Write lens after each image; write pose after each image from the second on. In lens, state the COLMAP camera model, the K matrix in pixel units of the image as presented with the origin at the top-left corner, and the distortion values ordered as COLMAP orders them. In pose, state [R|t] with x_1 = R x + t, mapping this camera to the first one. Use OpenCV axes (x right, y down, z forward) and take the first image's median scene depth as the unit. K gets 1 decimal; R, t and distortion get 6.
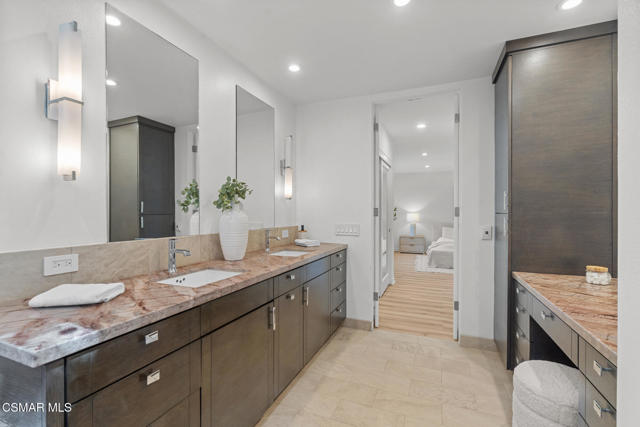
lens RADIAL K [[290.3, 0, 321.0], [0, 290.3, 212.8], [0, 0, 1]] dist [-0.011643, 0.003133]
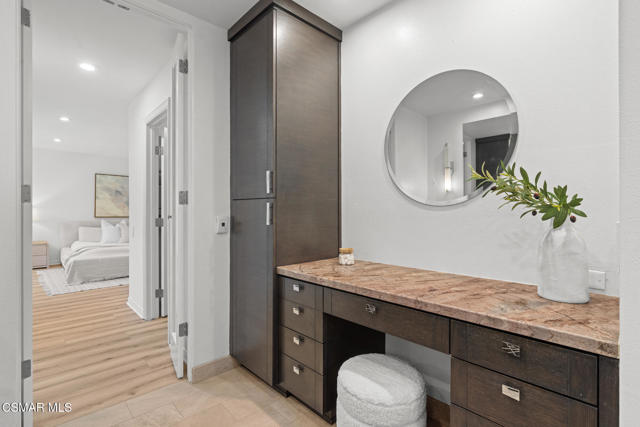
lens RADIAL K [[302.4, 0, 314.4], [0, 302.4, 211.4], [0, 0, 1]] dist [-0.005803, 0.002035]
pose [[0.427065, -0.003658, 0.904214, -0.065570], [0.004777, 0.999987, 0.001790, 0.031426], [-0.904208, 0.003555, 0.427077, 0.400522]]
